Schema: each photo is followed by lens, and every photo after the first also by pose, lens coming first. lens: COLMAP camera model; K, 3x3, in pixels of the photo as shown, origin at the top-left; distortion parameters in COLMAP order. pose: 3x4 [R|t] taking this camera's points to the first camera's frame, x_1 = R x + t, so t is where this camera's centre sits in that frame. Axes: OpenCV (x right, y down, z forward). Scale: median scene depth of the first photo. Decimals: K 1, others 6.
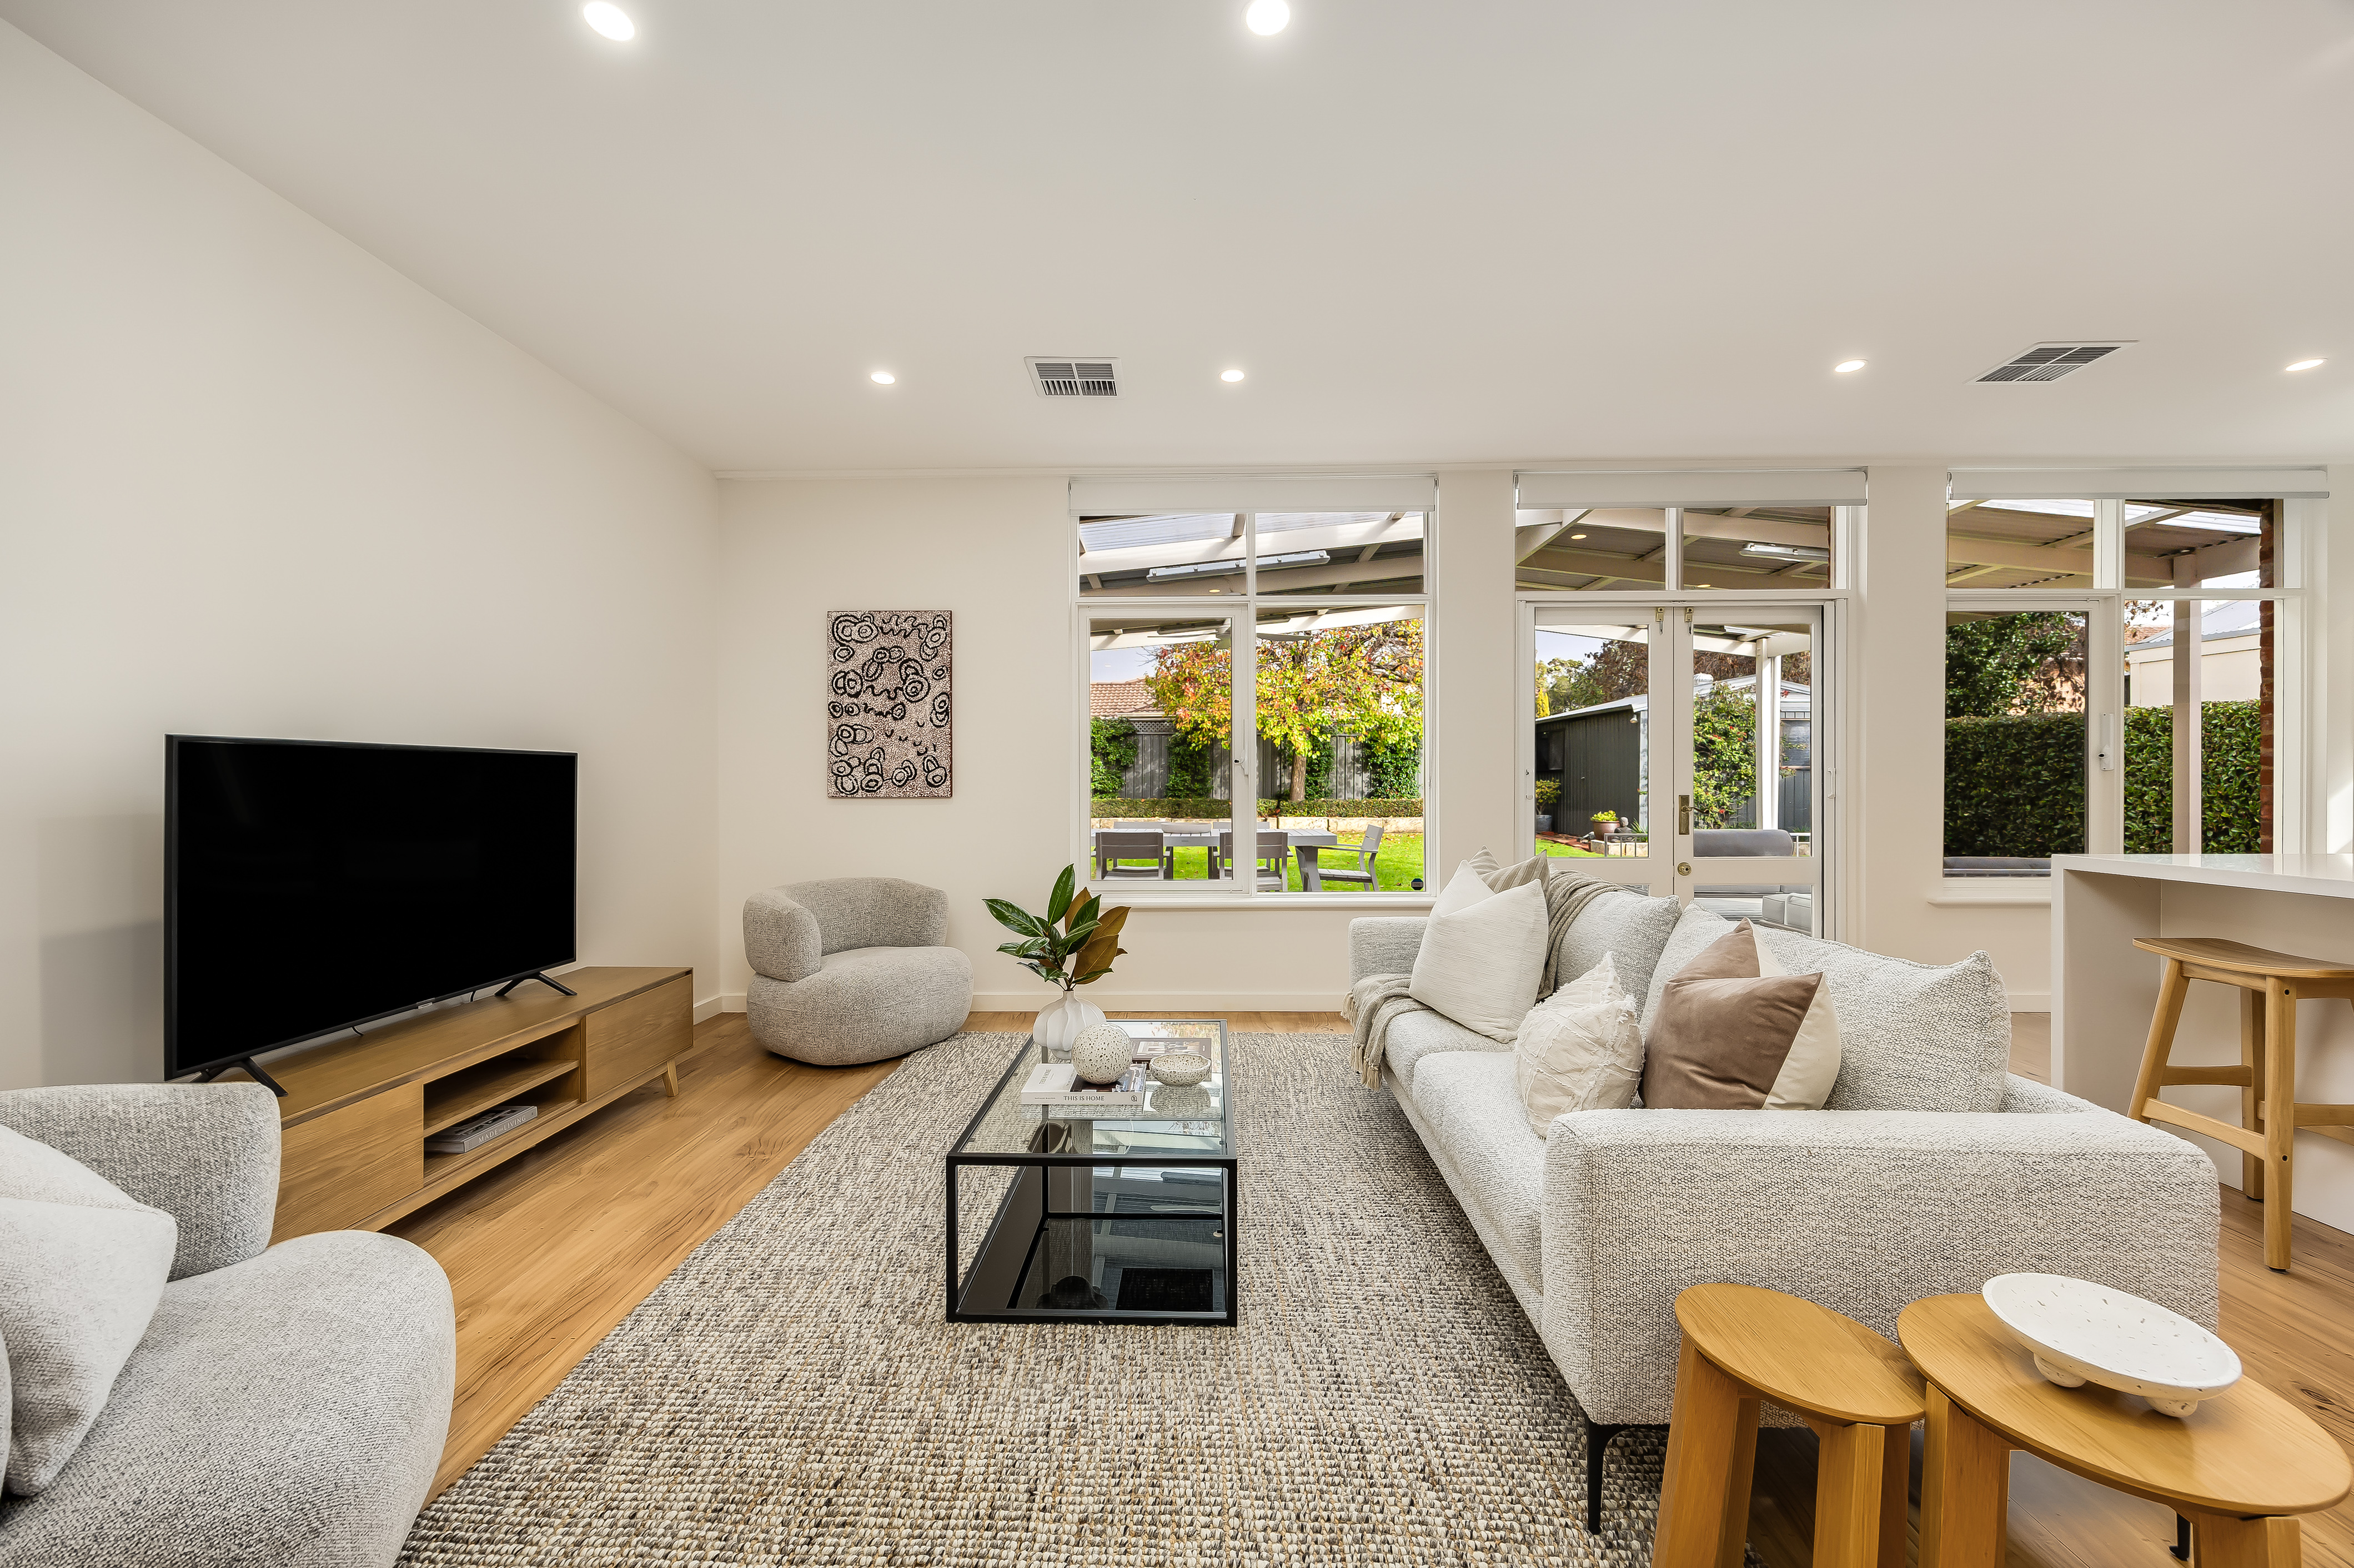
lens RADIAL K [[923.8, 0, 1189.7], [0, 923.8, 784.6], [0, 0, 1]] dist [-0.001558, -0.000721]
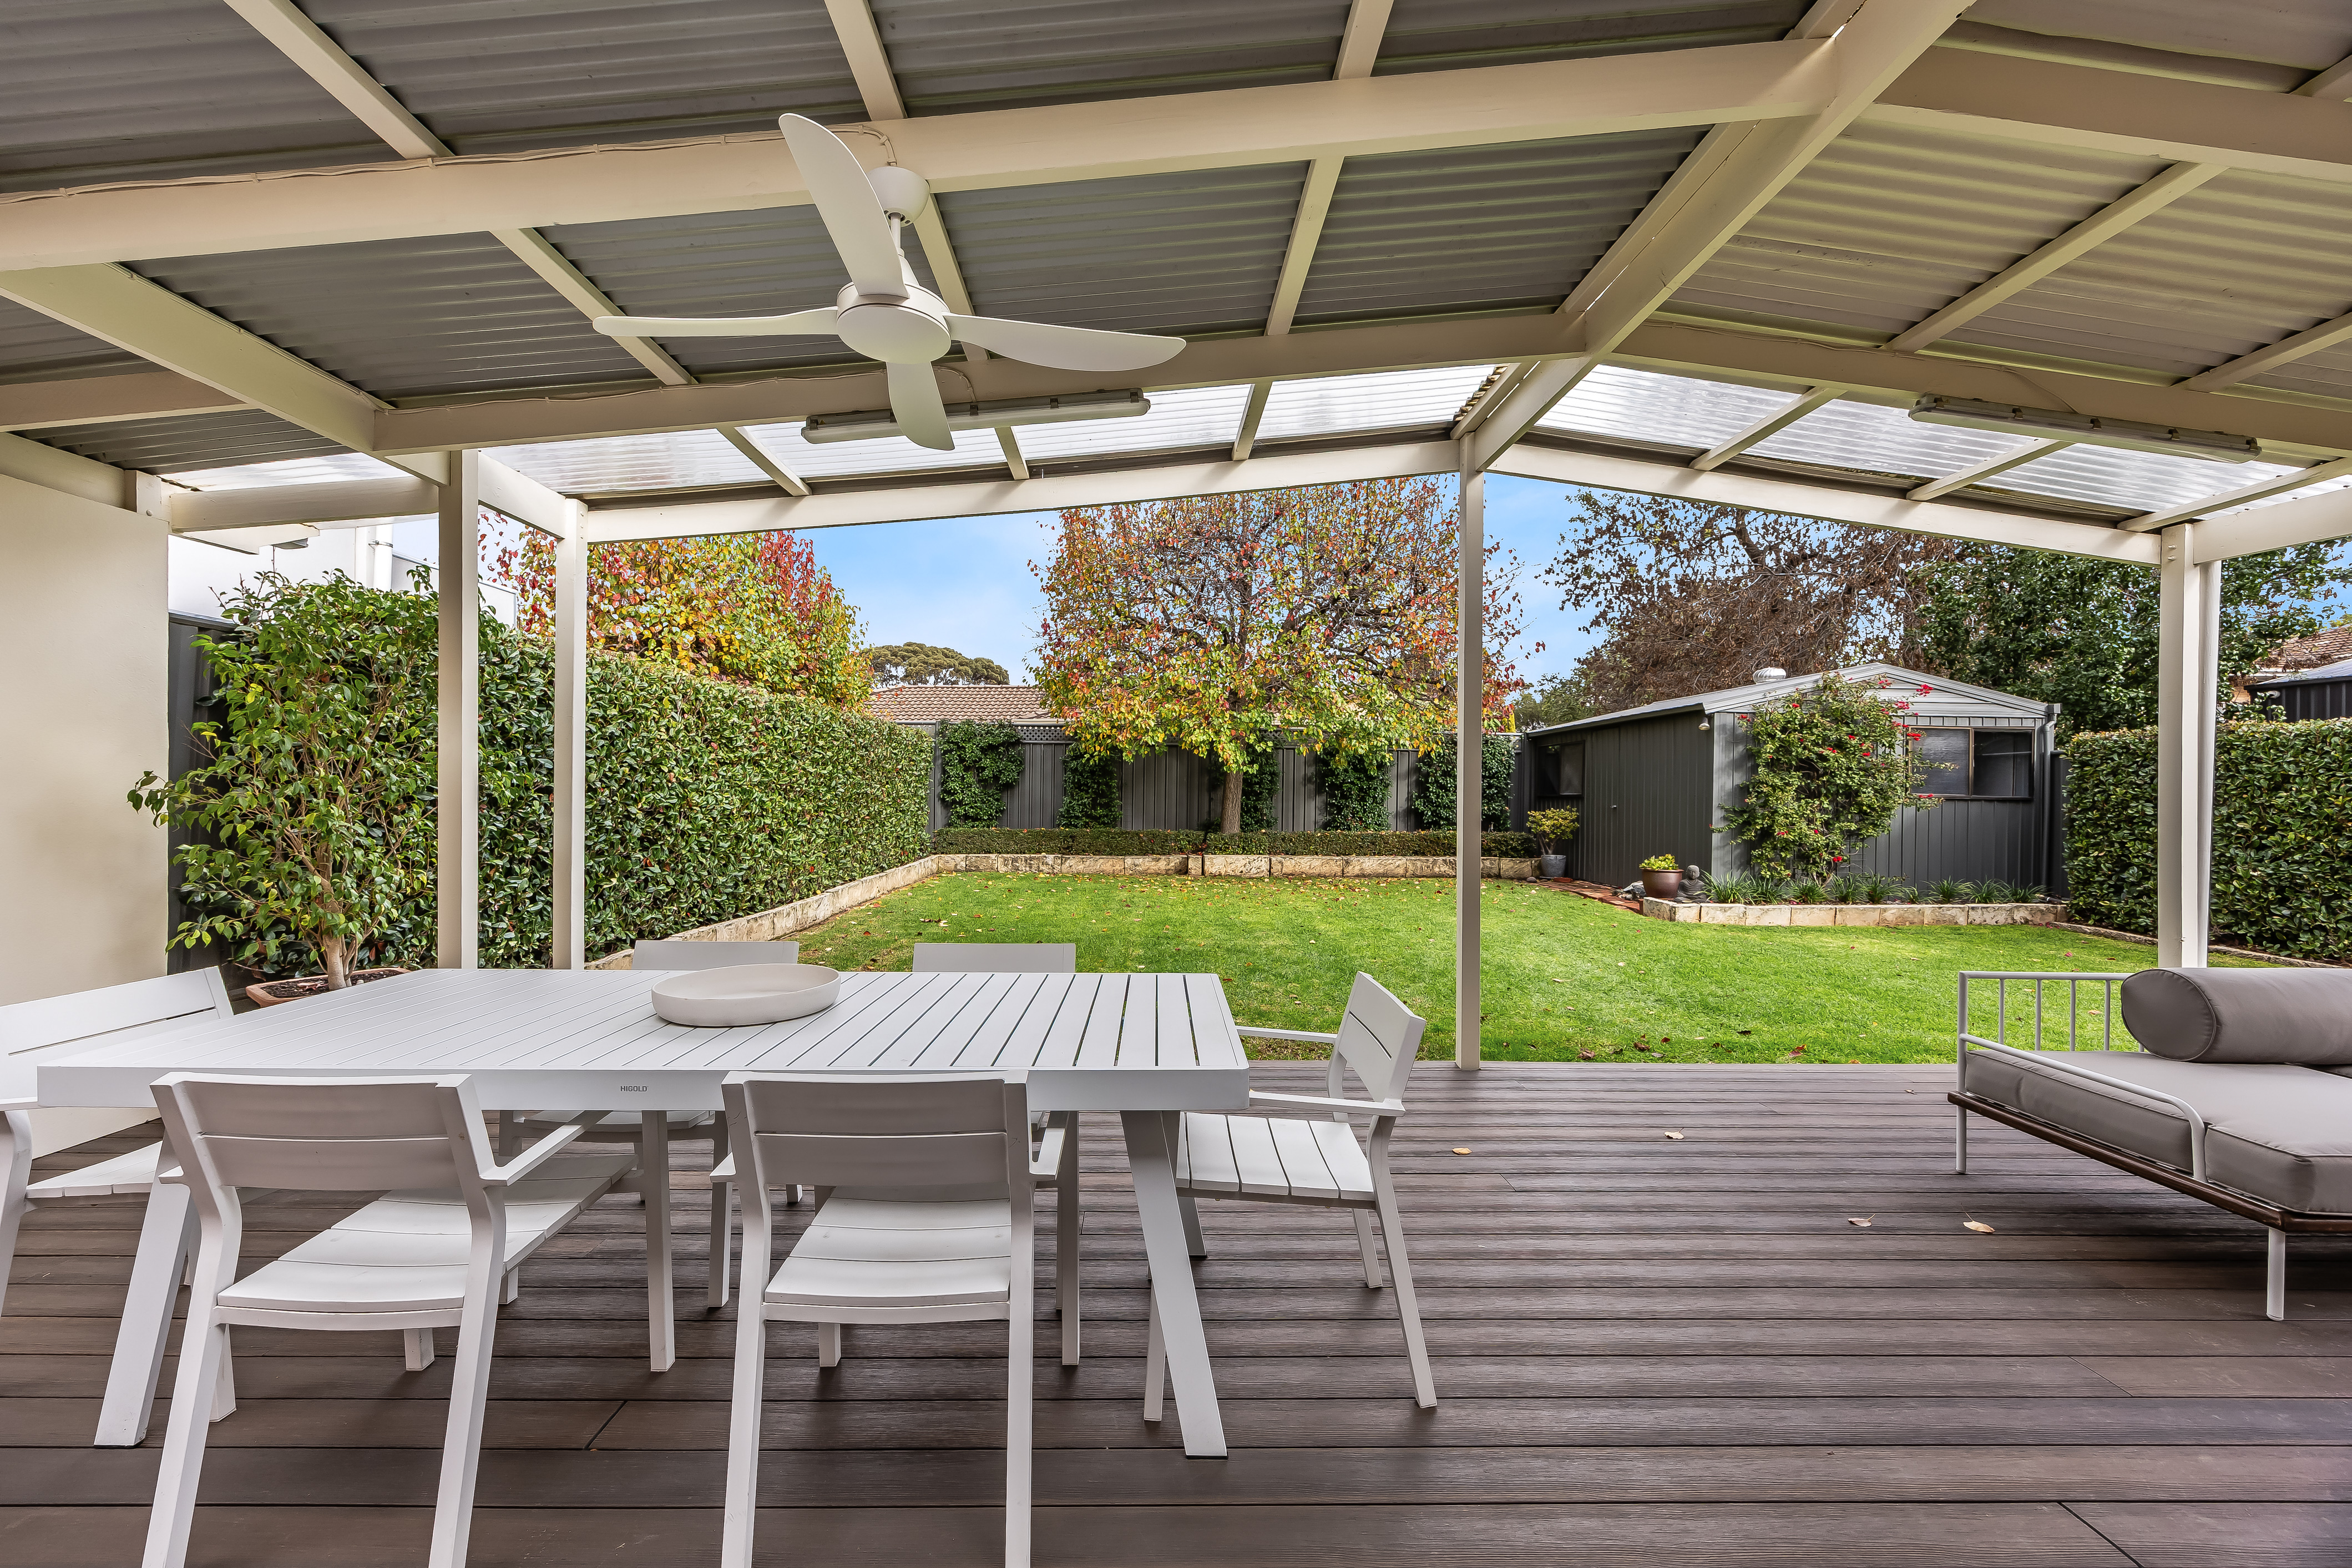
lens RADIAL K [[883.5, 0, 1179.9], [0, 883.5, 798.8], [0, 0, 1]] dist [-0.002576, -0.000156]
pose [[0.999288, 0.009560, 0.036489, 0.210184], [-0.009351, 0.999939, -0.005876, -0.024604], [-0.036543, 0.005531, 0.999317, 1.208543]]
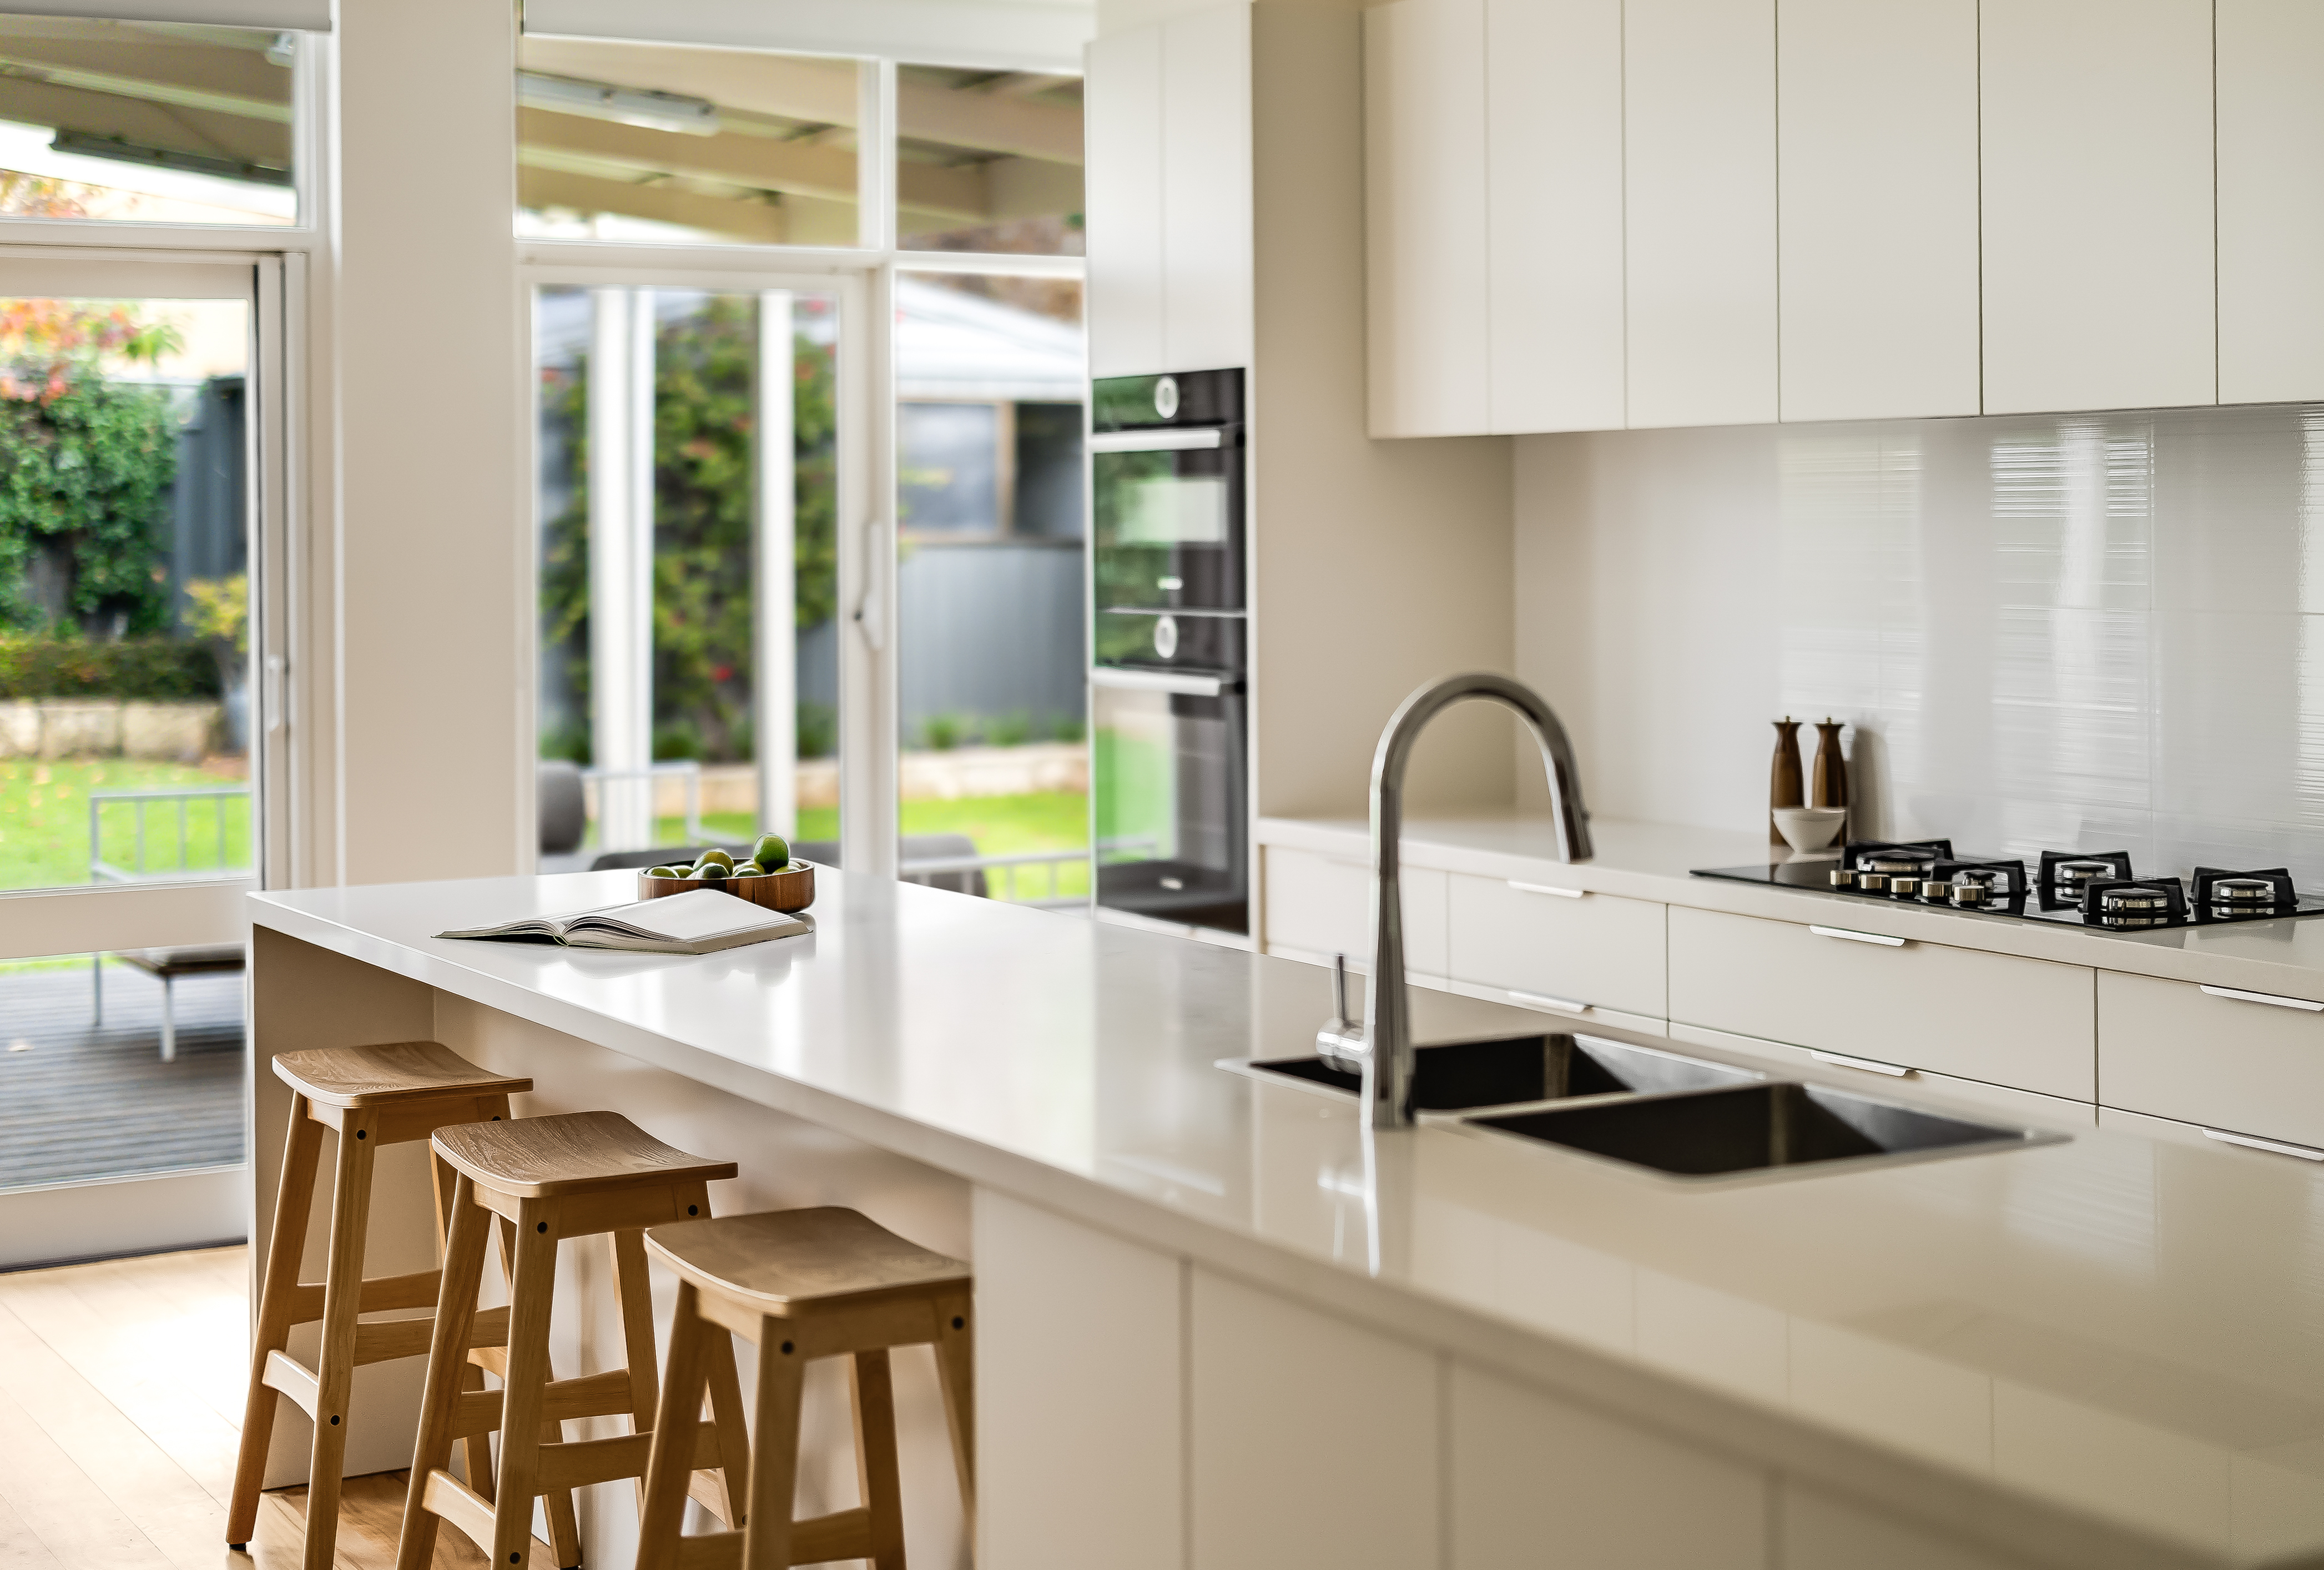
lens RADIAL K [[3501.3, 0, 1162.0], [0, 3501.3, 785.0], [0, 0, 1]] dist [-0.025796, -0.012749]
pose [[0.860301, -0.044235, 0.507864, 0.236236], [0.008251, 0.997306, 0.072889, -0.073519], [-0.509720, -0.058515, 0.858348, -0.550941]]
